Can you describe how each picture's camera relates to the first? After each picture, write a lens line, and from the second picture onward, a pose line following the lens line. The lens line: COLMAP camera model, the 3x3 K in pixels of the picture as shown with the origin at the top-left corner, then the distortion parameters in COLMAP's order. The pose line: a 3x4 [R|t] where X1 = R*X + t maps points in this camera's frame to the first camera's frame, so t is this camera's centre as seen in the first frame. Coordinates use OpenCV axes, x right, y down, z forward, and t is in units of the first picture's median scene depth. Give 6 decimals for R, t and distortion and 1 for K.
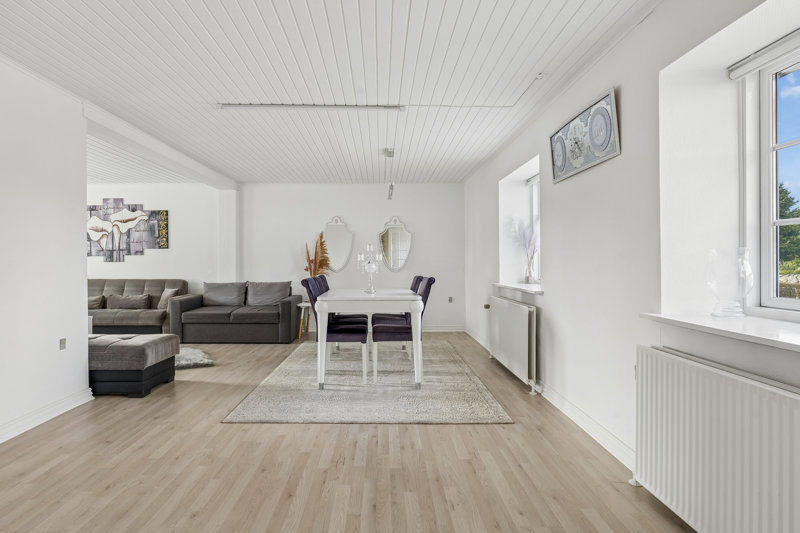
lens RADIAL K [[422.8, 0, 400.0], [0, 422.8, 266.5], [0, 0, 1]] dist [-0.001601, 0.000083]
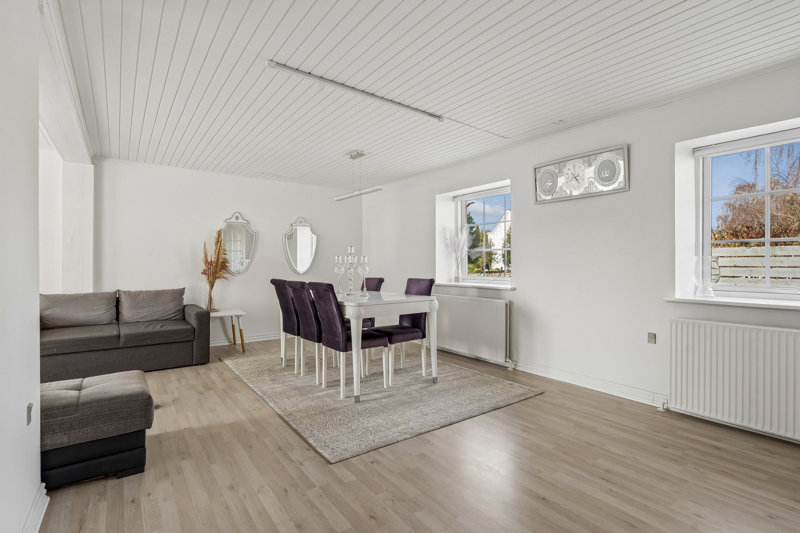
lens RADIAL K [[383.0, 0, 400.0], [0, 383.0, 266.5], [0, 0, 1]] dist [-0.002595, -0.000426]
pose [[0.800499, -0.000662, 0.599334, -0.611474], [0.005002, 0.999972, -0.005577, 0.000397], [-0.599314, 0.007462, 0.800480, 0.276345]]
